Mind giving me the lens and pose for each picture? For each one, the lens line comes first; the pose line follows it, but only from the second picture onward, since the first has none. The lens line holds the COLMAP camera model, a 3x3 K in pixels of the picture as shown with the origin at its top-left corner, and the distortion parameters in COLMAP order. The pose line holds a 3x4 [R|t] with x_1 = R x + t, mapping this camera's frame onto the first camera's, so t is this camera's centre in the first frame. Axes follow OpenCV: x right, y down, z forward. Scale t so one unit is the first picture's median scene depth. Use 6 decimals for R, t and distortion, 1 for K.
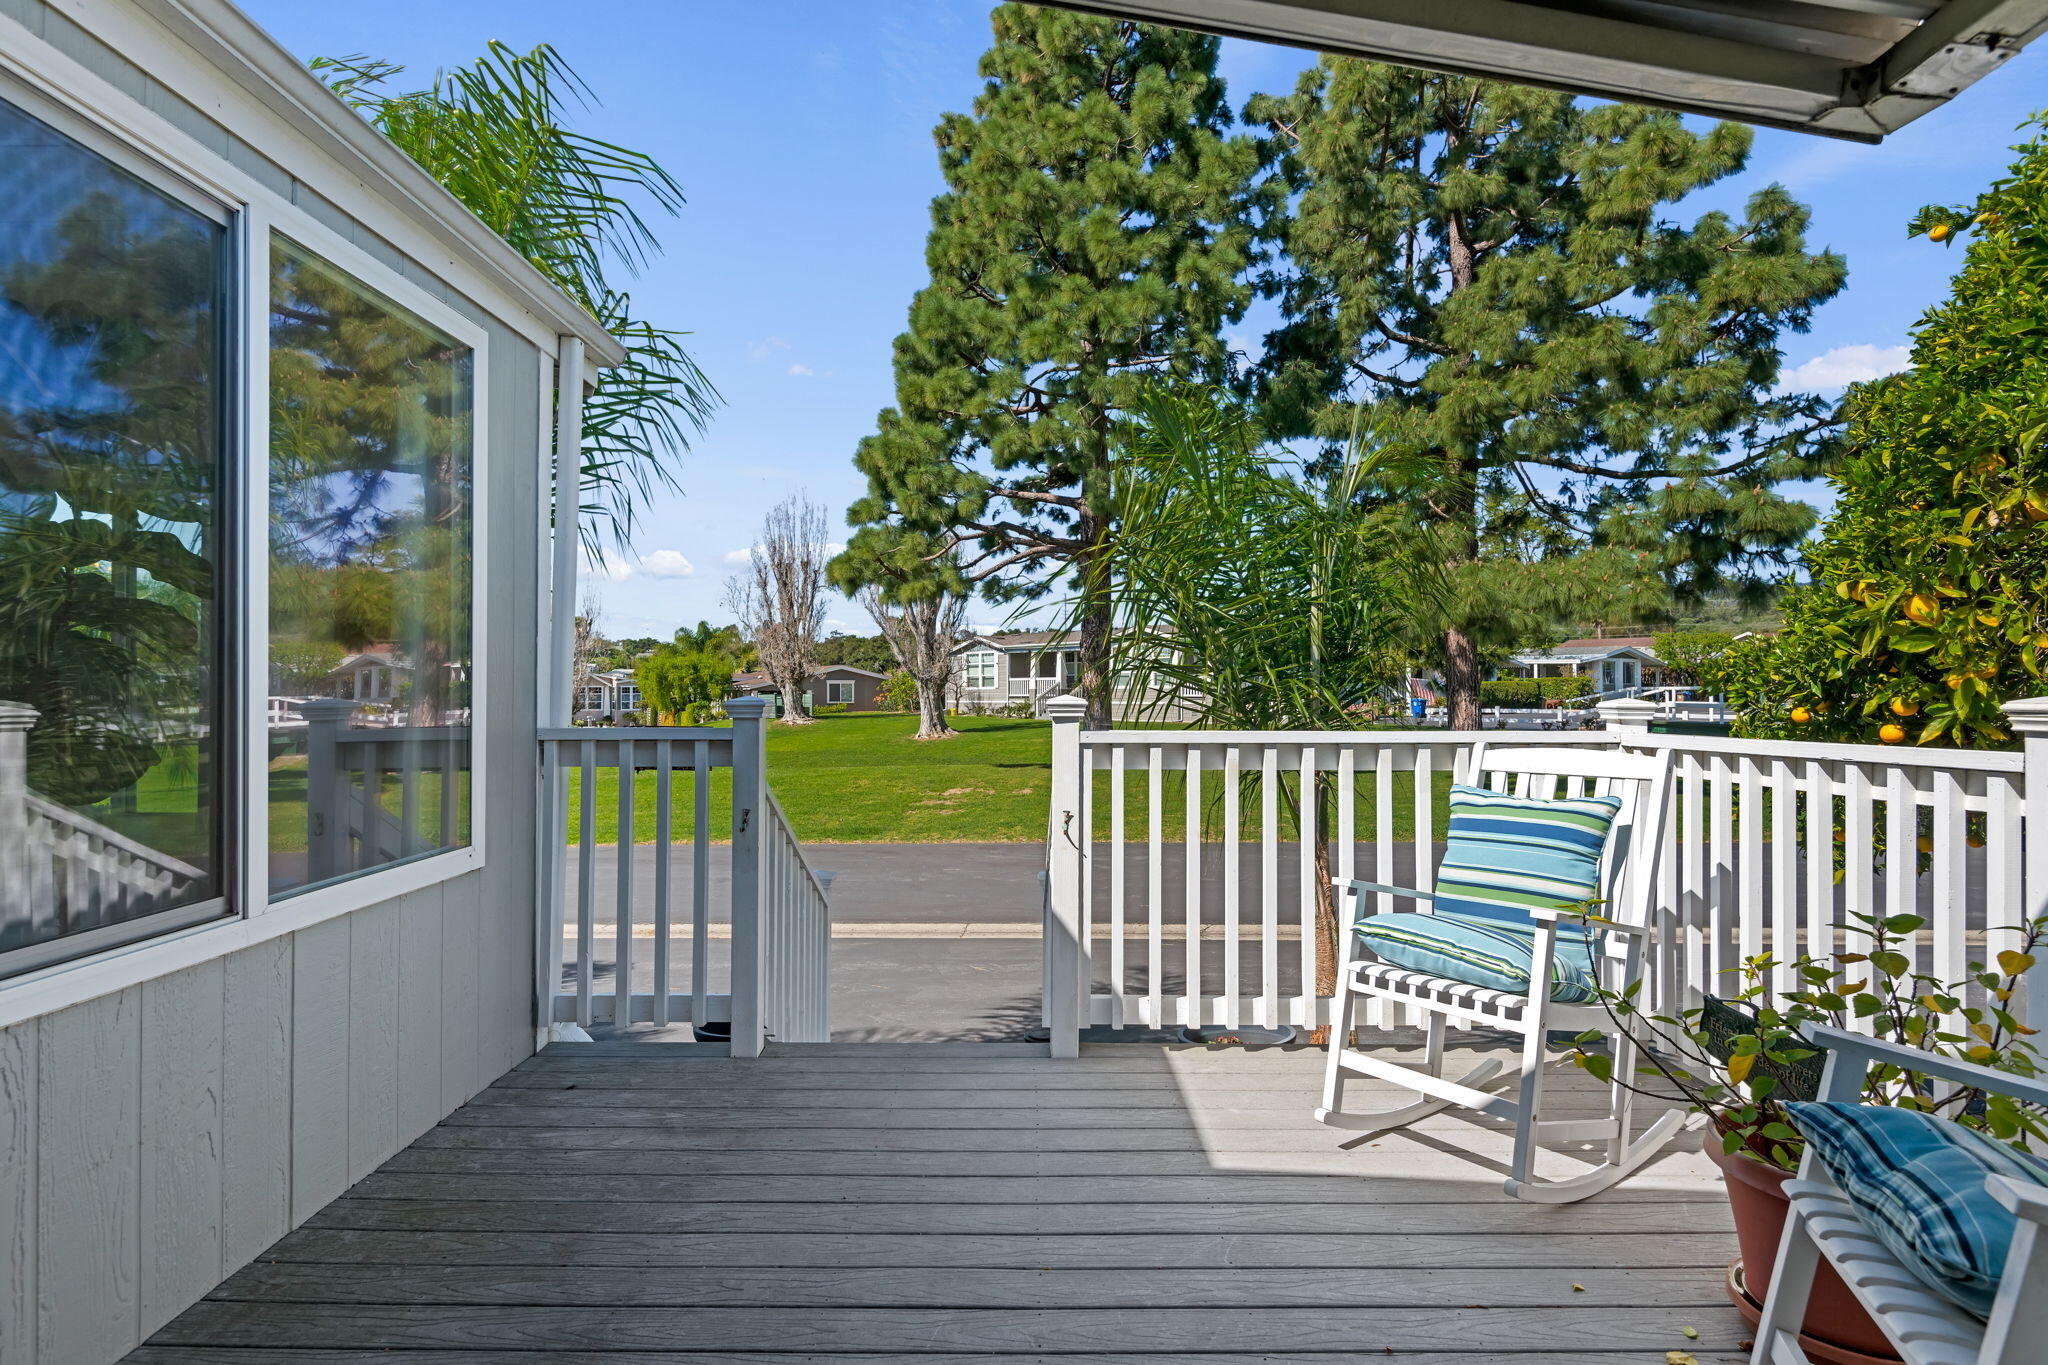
lens RADIAL K [[1068.7, 0, 1017.0], [0, 1068.7, 682.4], [0, 0, 1]] dist [0.004029, -0.004357]
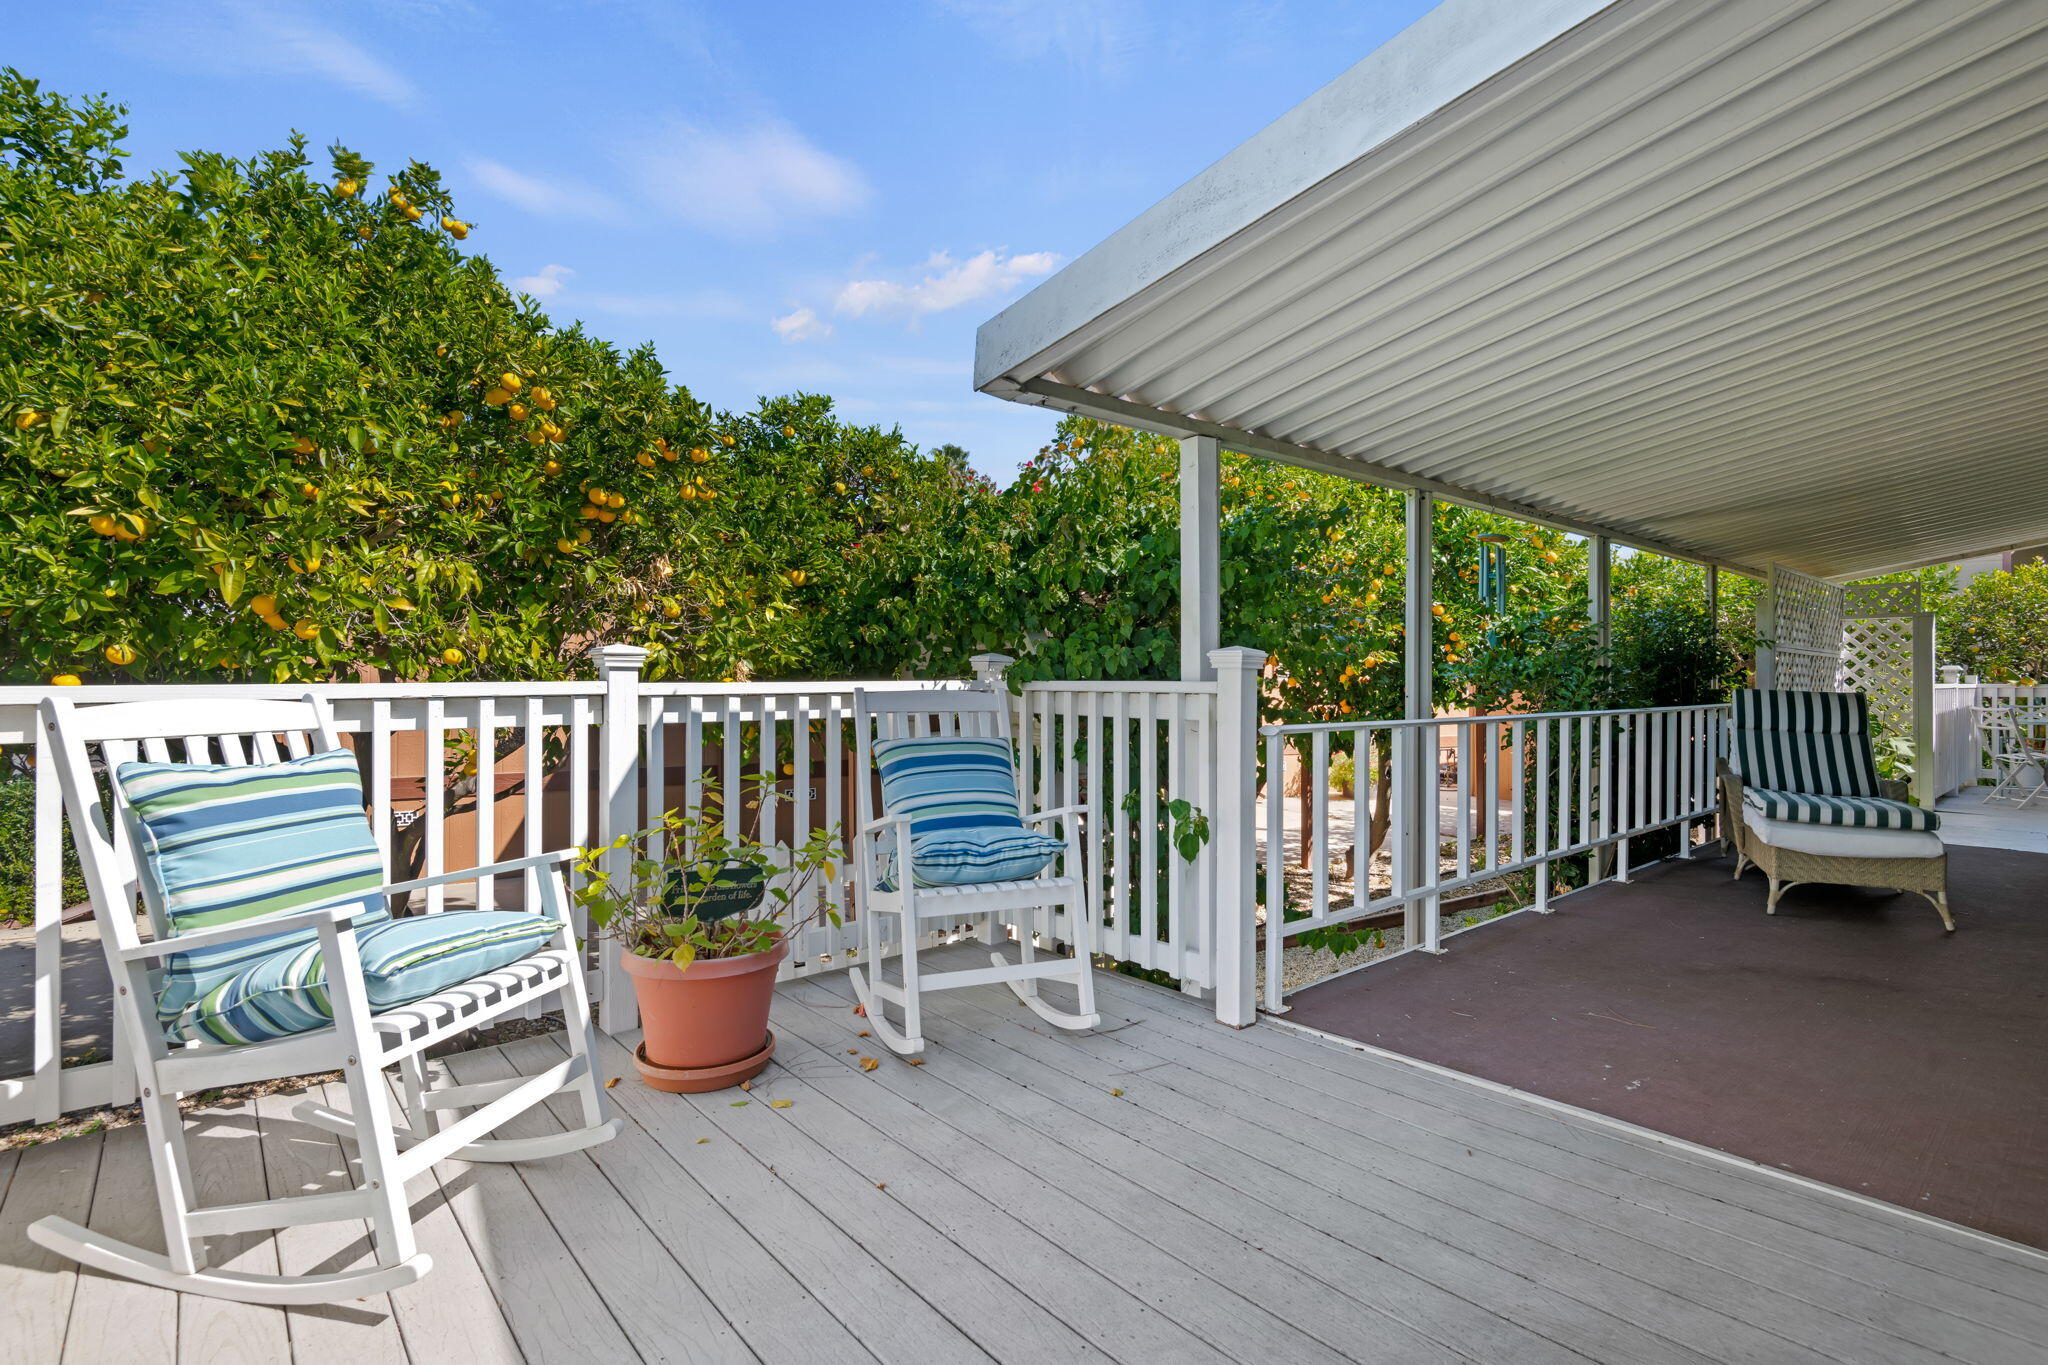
lens RADIAL K [[963.9, 0, 1020.9], [0, 963.9, 693.6], [0, 0, 1]] dist [0.002554, -0.006236]
pose [[-0.642150, -0.010126, 0.766512, -0.304022], [-0.008883, 0.999944, 0.005768, 0.041143], [-0.766527, -0.003105, -0.642204, 0.856830]]
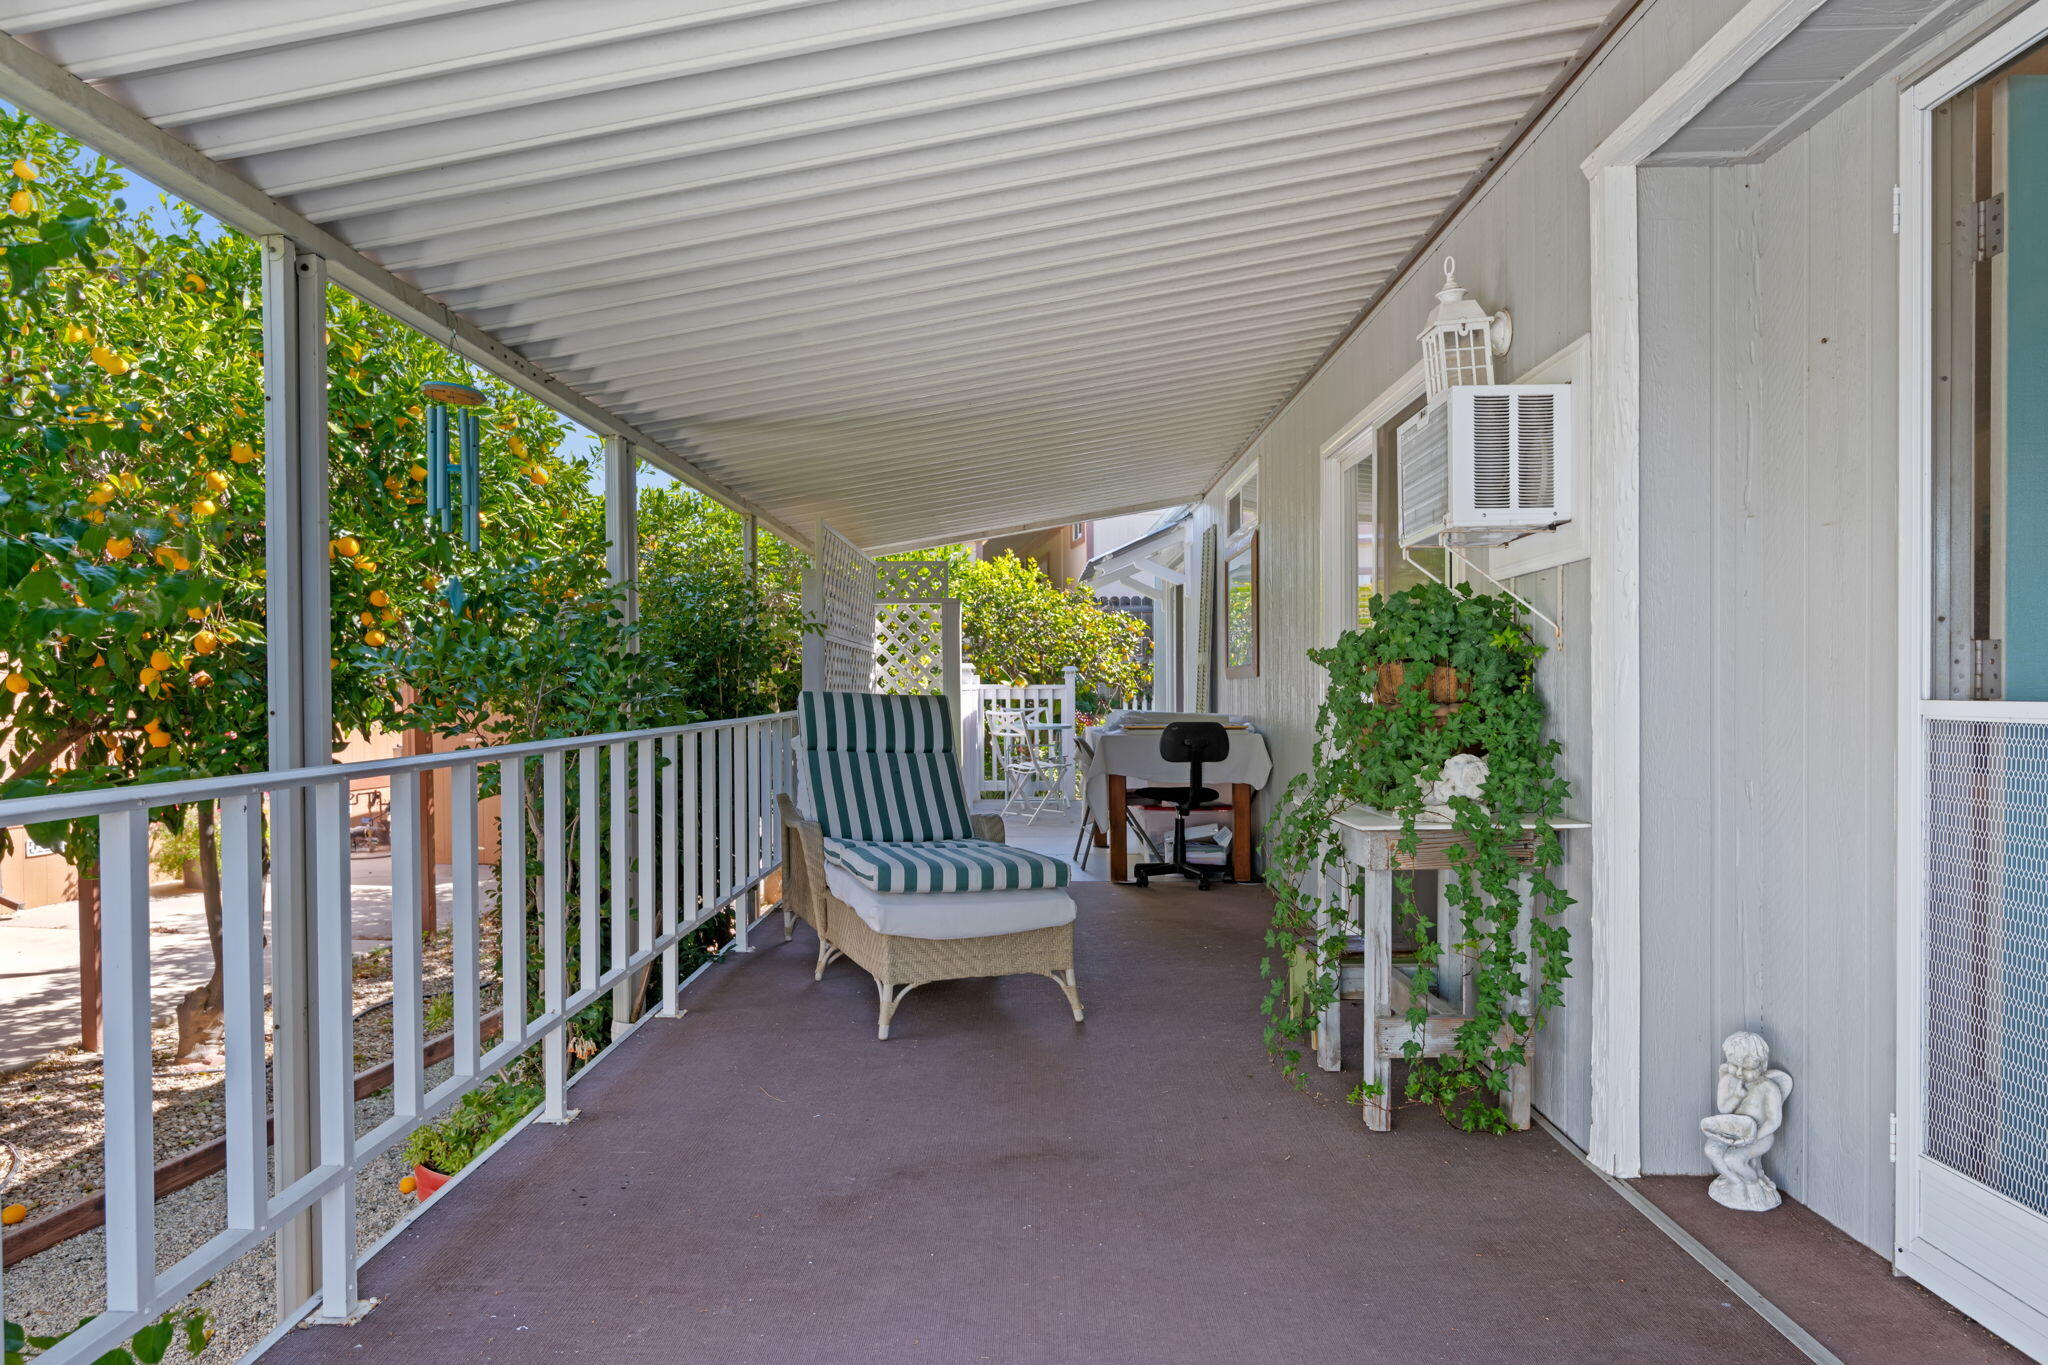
lens RADIAL K [[1340.2, 0, 1026.3], [0, 1340.2, 693.8], [0, 0, 1]] dist [-0.008351, 0.002651]
pose [[-0.999990, 0.004323, 0.000895, -0.263946], [0.004320, 0.999985, -0.003476, 0.041176], [-0.000910, -0.003472, -0.999994, 0.774276]]
